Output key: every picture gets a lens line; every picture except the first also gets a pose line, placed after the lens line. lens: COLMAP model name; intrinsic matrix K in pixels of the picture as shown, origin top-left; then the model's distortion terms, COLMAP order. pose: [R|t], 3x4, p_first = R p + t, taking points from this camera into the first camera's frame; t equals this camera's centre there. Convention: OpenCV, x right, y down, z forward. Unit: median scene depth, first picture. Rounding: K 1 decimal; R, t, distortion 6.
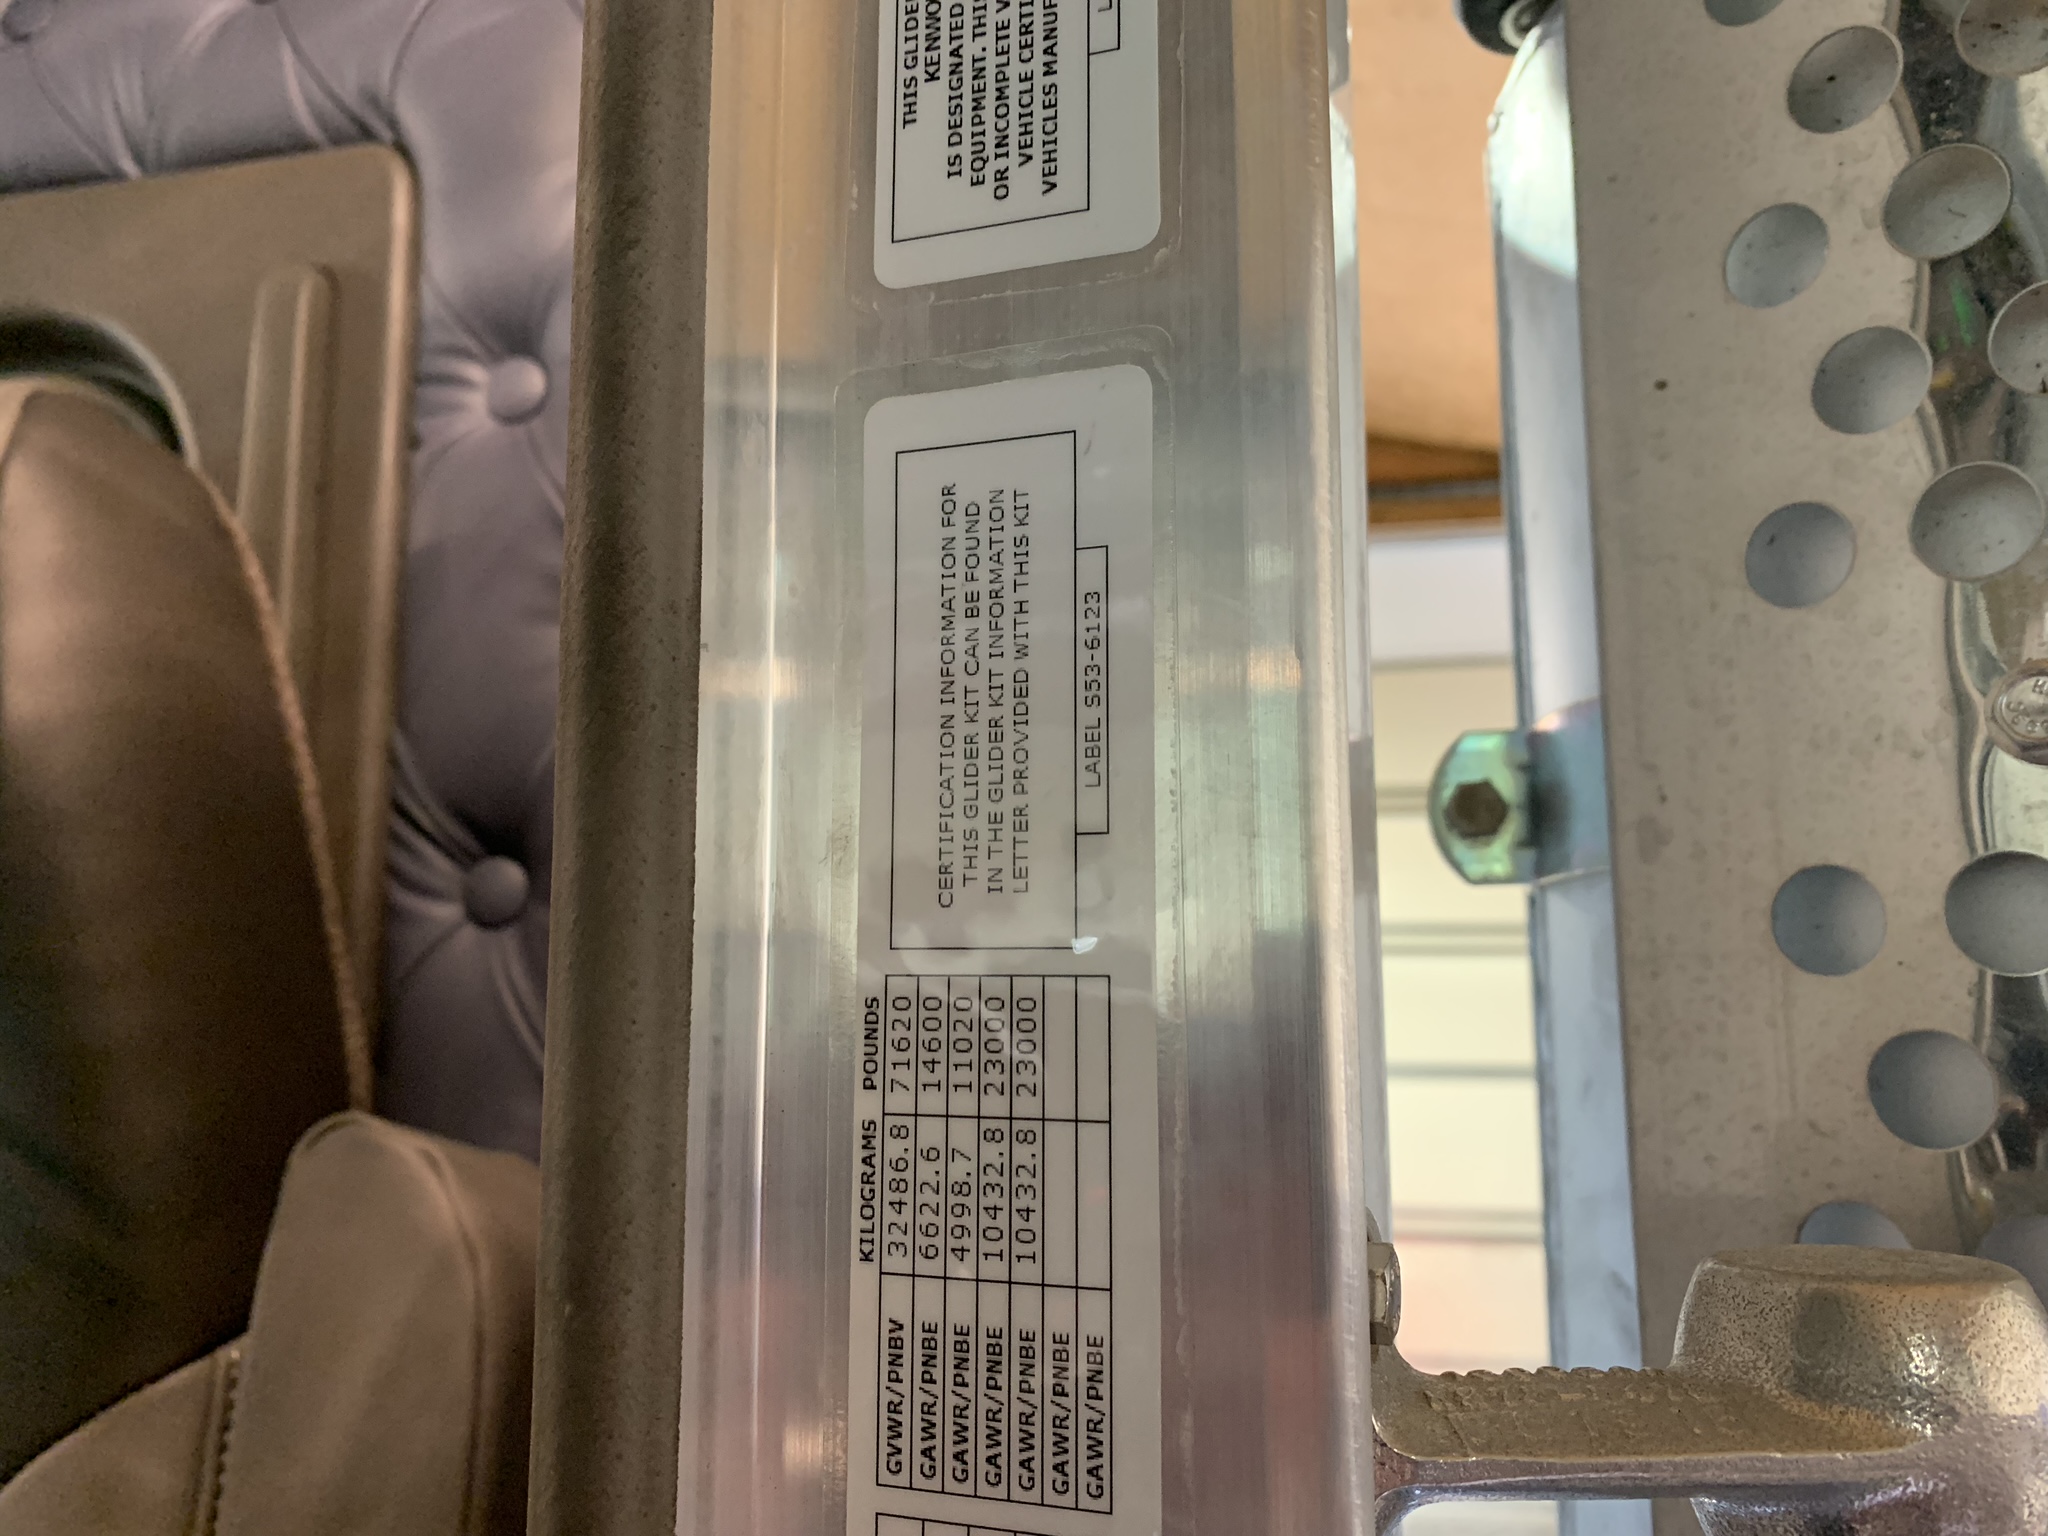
lens RADIAL K [[1568.0, 0, 1022.9], [0, 1568.0, 772.9], [0, 0, 1]] dist [0.034219, -0.024254]
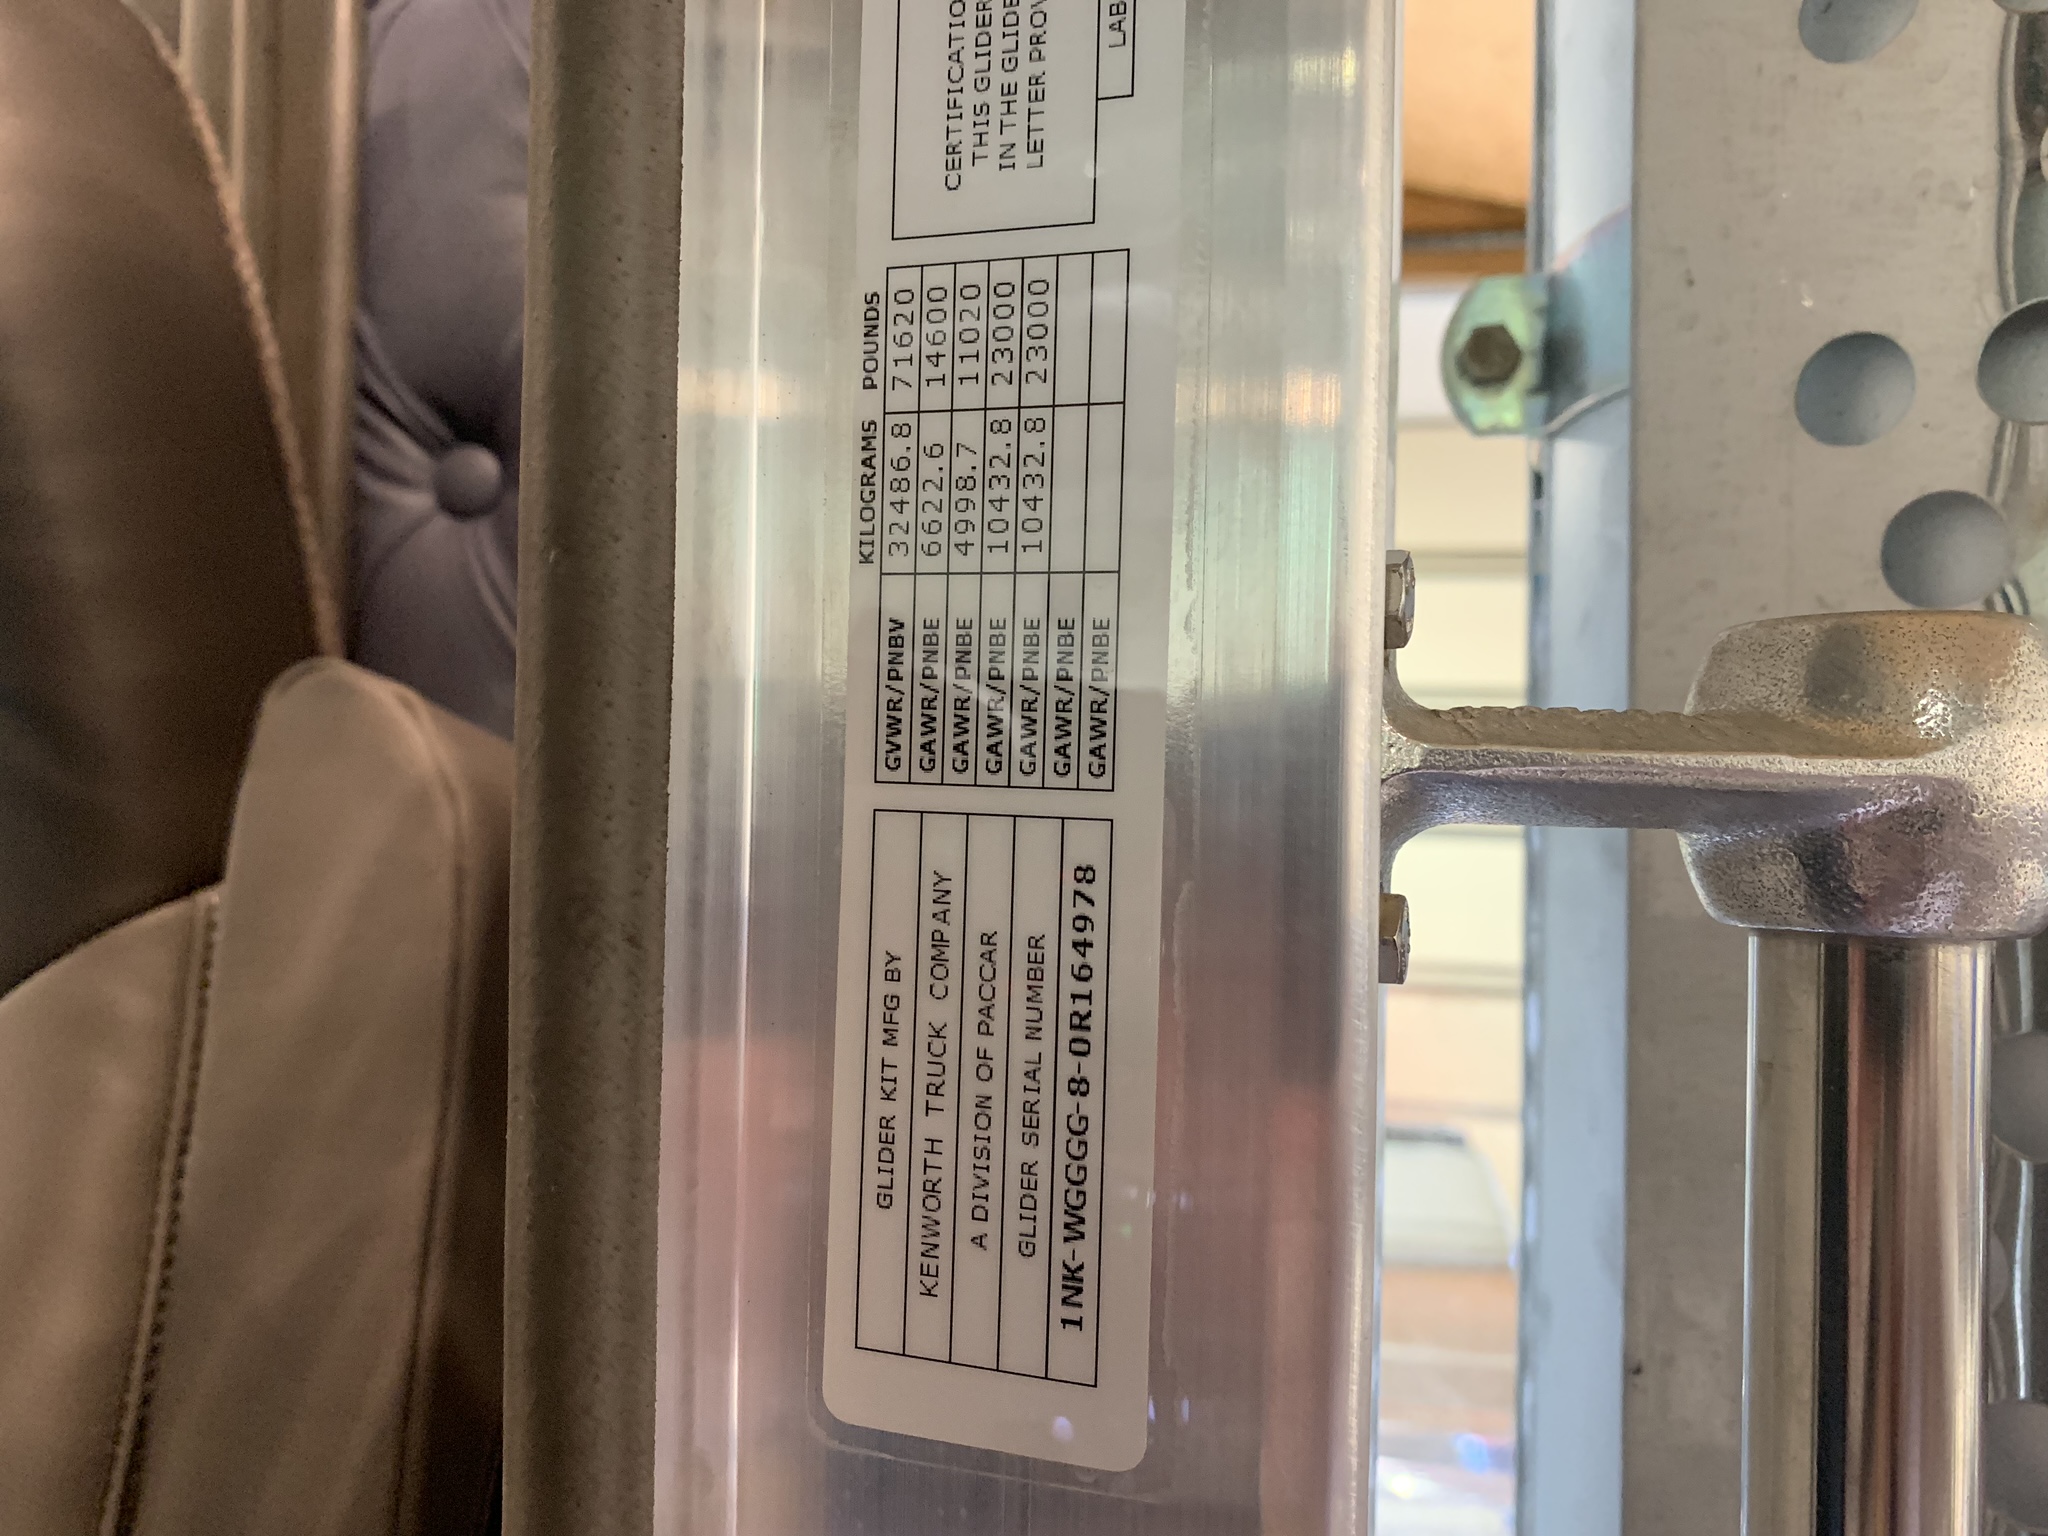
lens RADIAL K [[1568.0, 0, 1038.9], [0, 1568.0, 750.5], [0, 0, 1]] dist [0.034219, -0.024254]
pose [[0.999437, 0.022484, 0.024894, -0.009912], [-0.025177, 0.993188, 0.113769, 0.212602], [-0.022166, -0.114332, 0.993195, 0.021210]]
